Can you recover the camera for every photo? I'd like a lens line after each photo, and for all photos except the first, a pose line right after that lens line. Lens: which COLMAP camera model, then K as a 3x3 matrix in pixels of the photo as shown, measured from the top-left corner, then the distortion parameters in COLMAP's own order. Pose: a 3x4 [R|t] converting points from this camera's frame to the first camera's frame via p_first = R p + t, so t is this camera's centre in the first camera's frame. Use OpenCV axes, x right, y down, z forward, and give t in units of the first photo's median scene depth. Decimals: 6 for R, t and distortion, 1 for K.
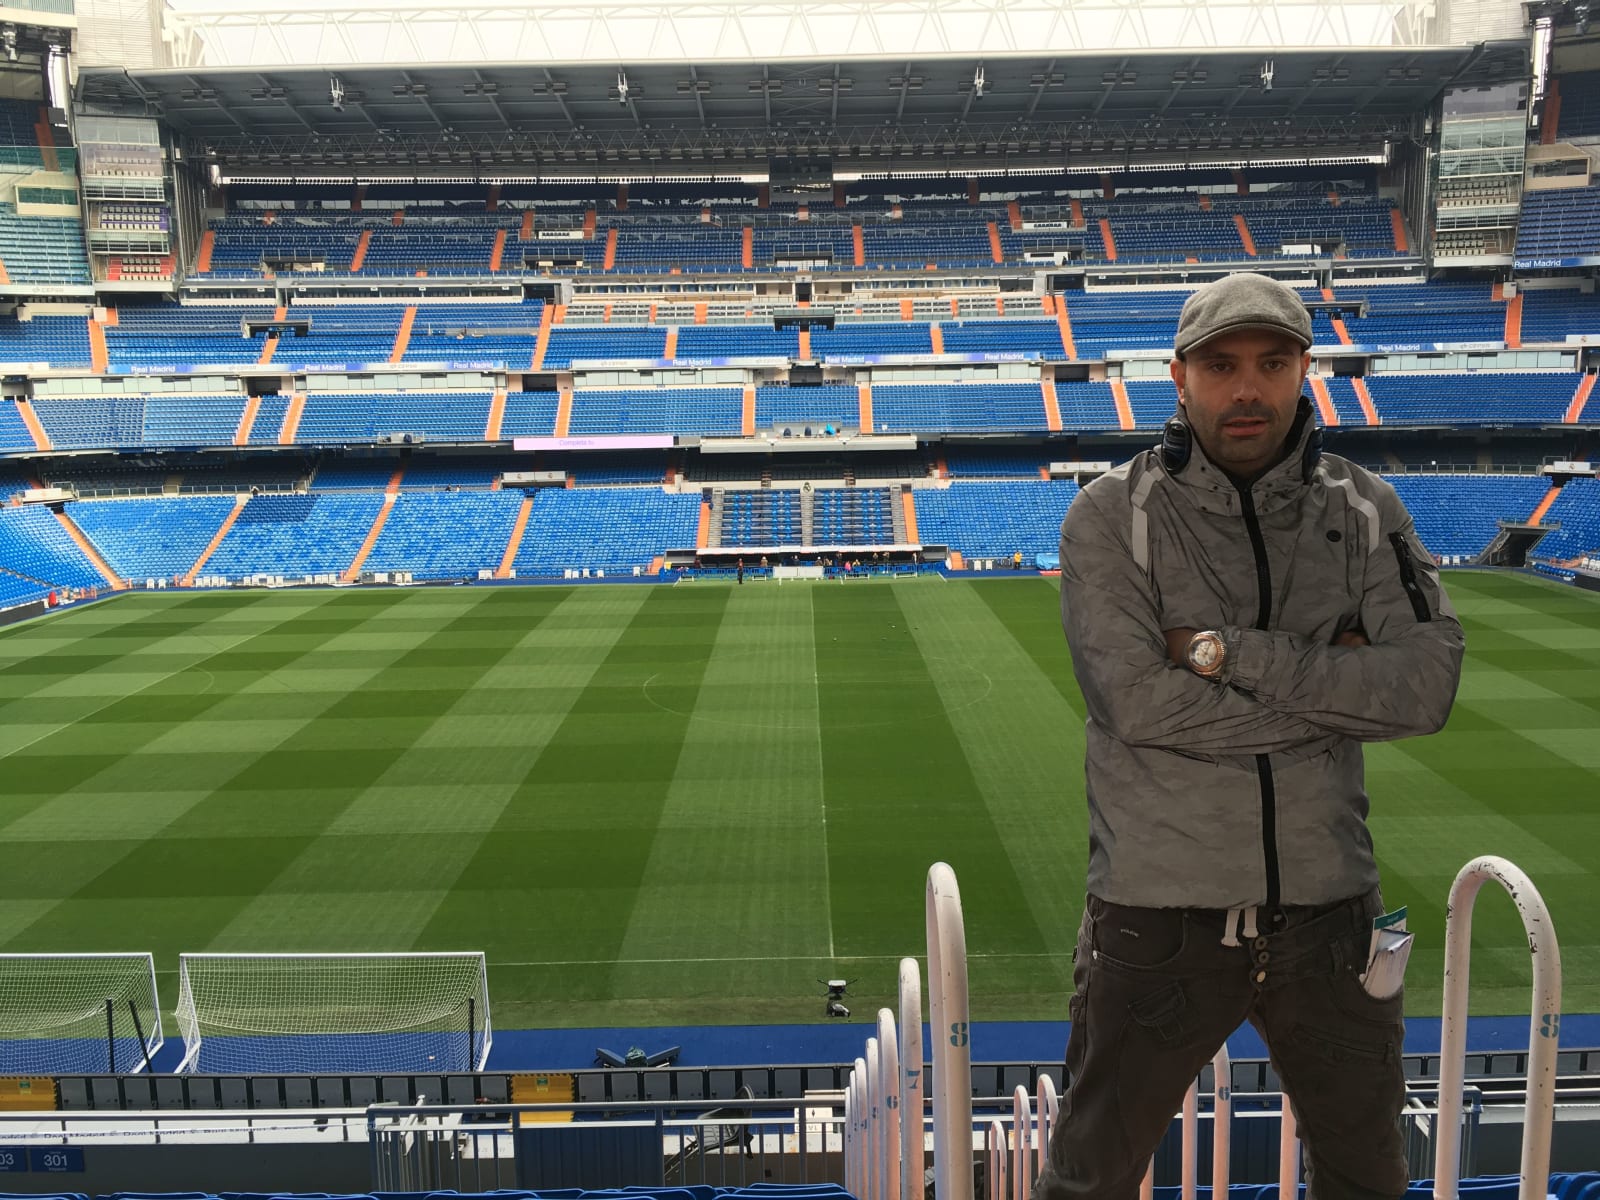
lens RADIAL K [[1373.5, 0, 799.2], [0, 1373.5, 594.2], [0, 0, 1]] dist [0.084155, -0.123016]
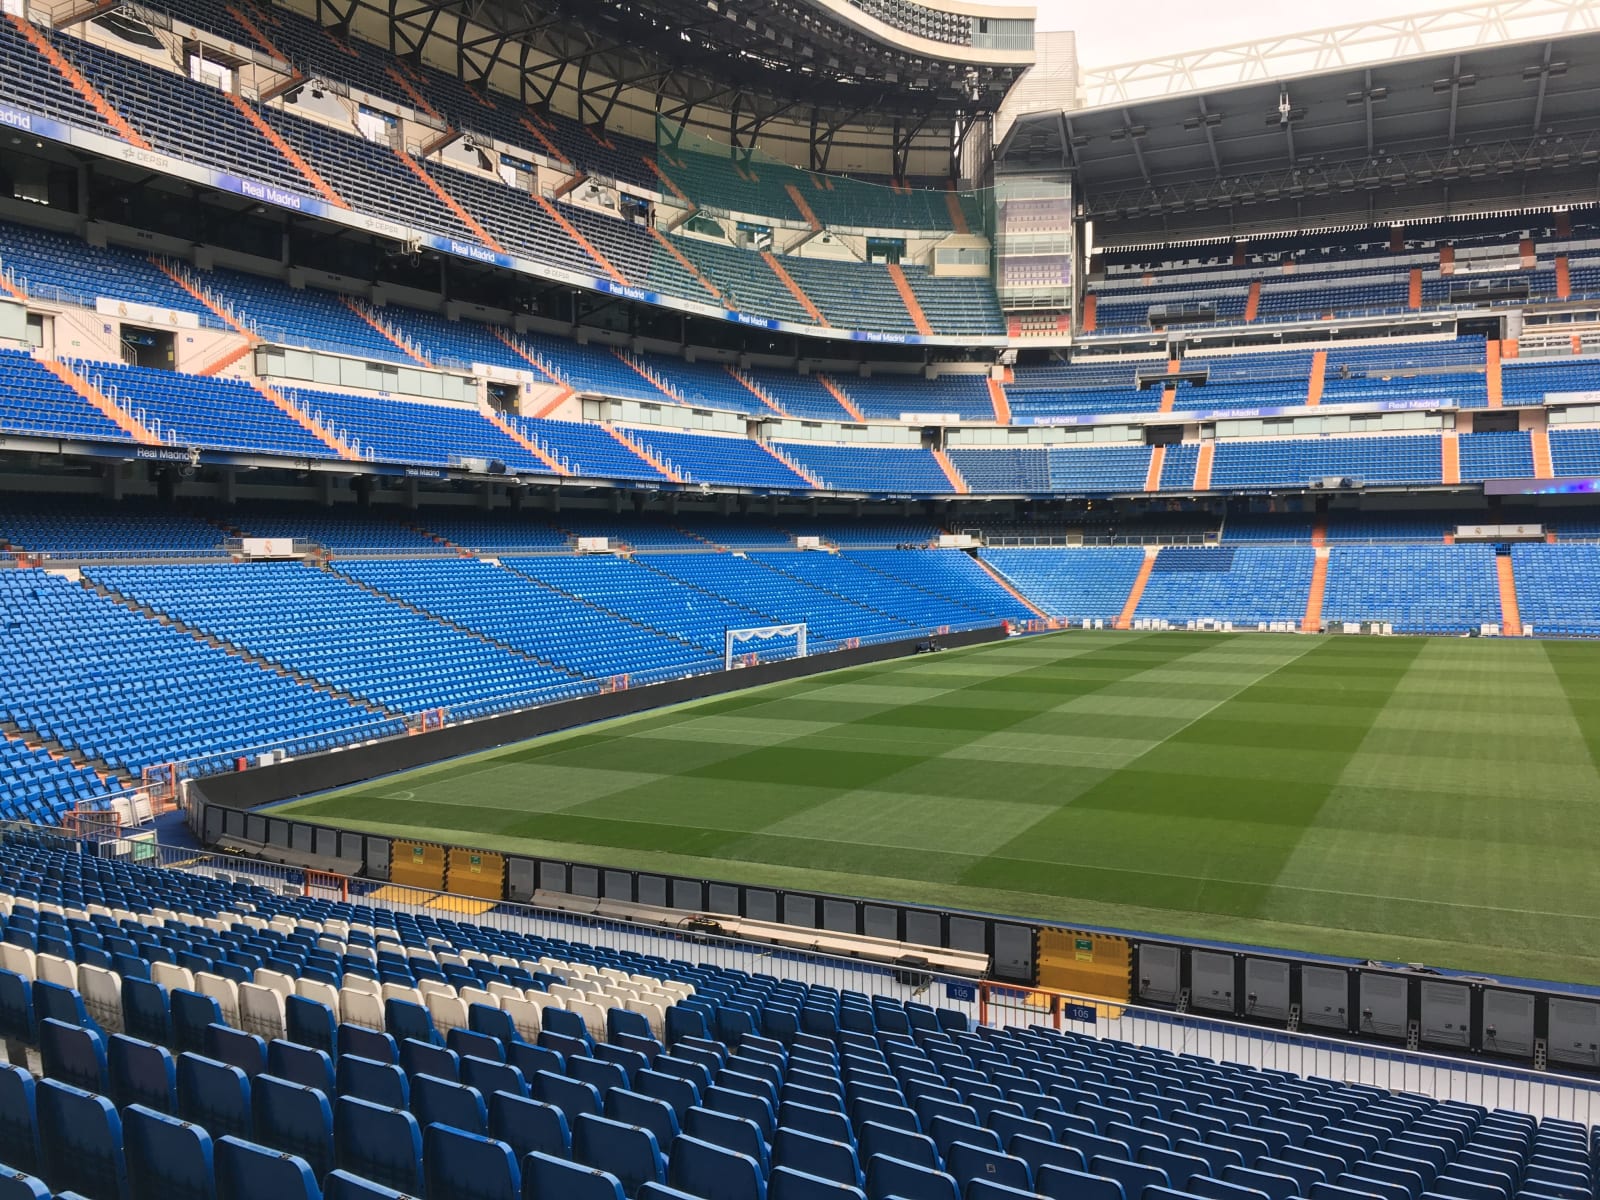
lens RADIAL K [[1373.5, 0, 799.2], [0, 1373.5, 594.2], [0, 0, 1]] dist [0.084155, -0.123016]
pose [[0.894187, 0.025610, -0.446960, -0.190086], [-0.076444, 0.992435, -0.096070, 0.062242], [0.441118, 0.120072, 0.889380, 0.085484]]
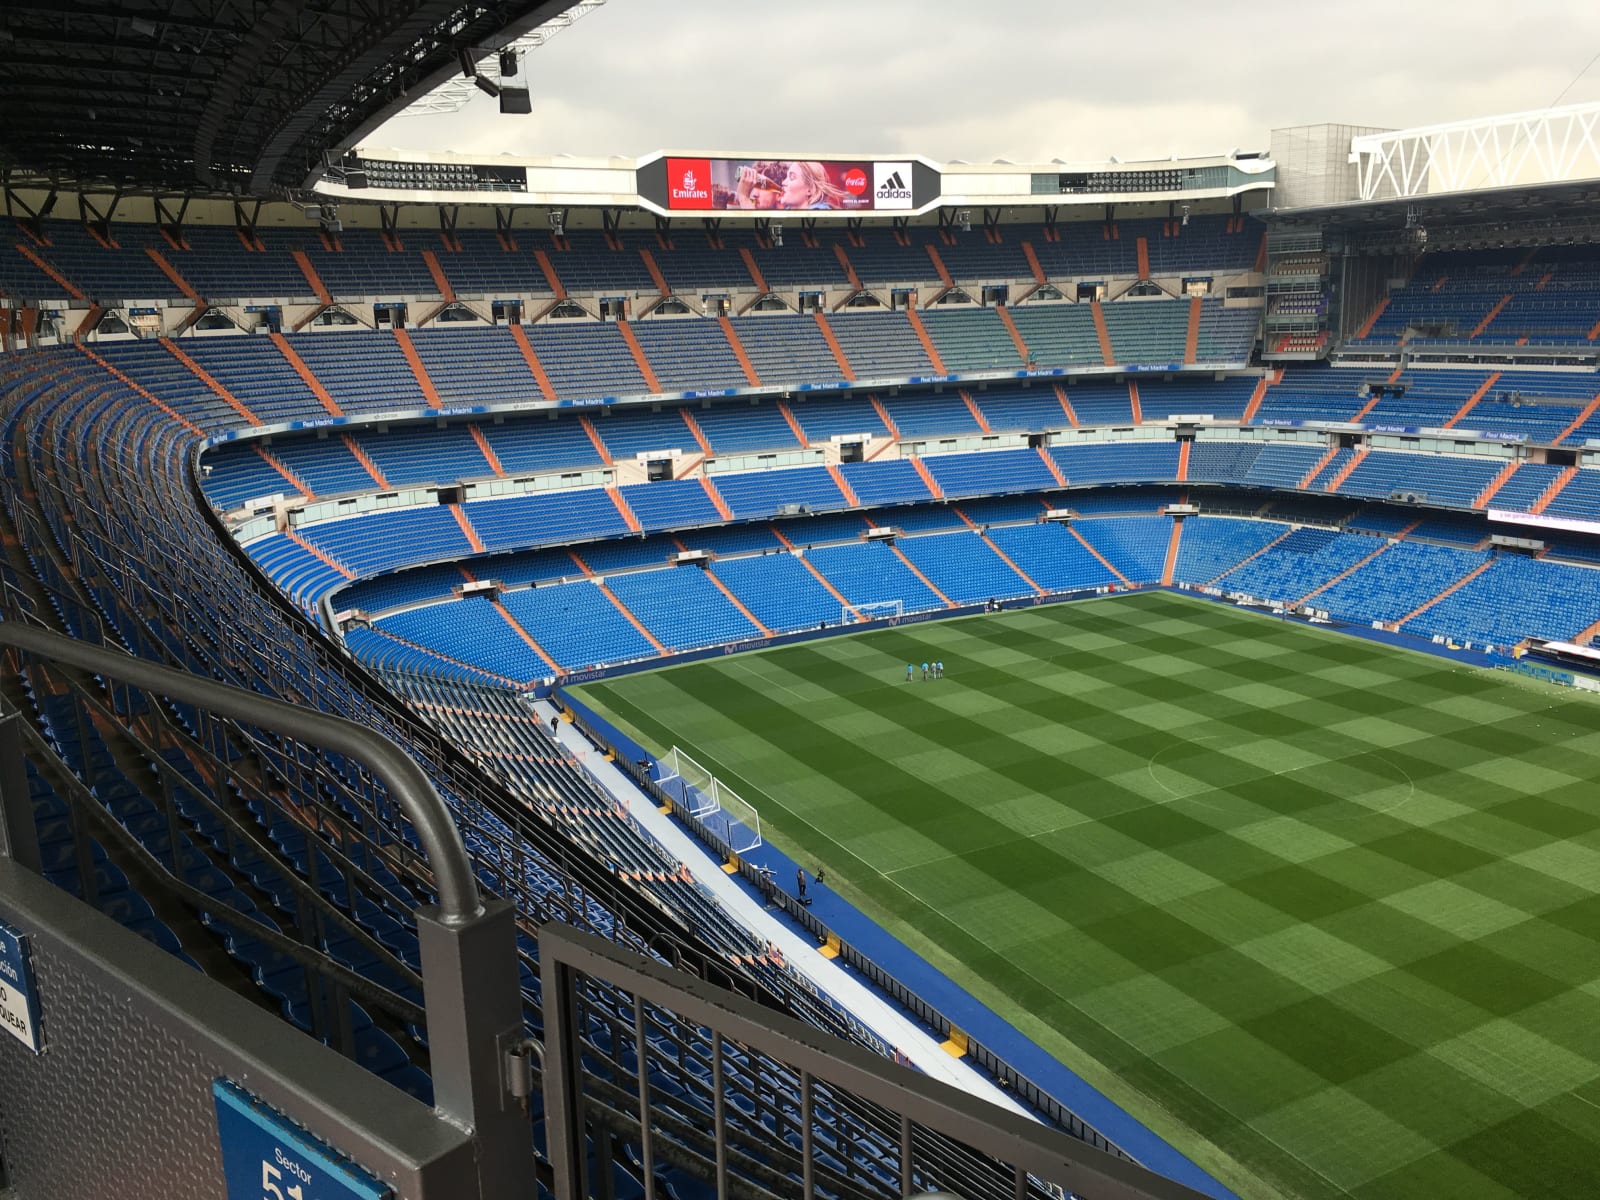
lens RADIAL K [[1353.2, 0, 797.7], [0, 1353.2, 608.3], [0, 0, 1]] dist [0.079512, -0.111795]
pose [[0.462268, 0.198015, -0.864348, 0.509369], [-0.115428, 0.979892, 0.162752, -0.144654], [0.879195, 0.024535, 0.475829, -0.050491]]
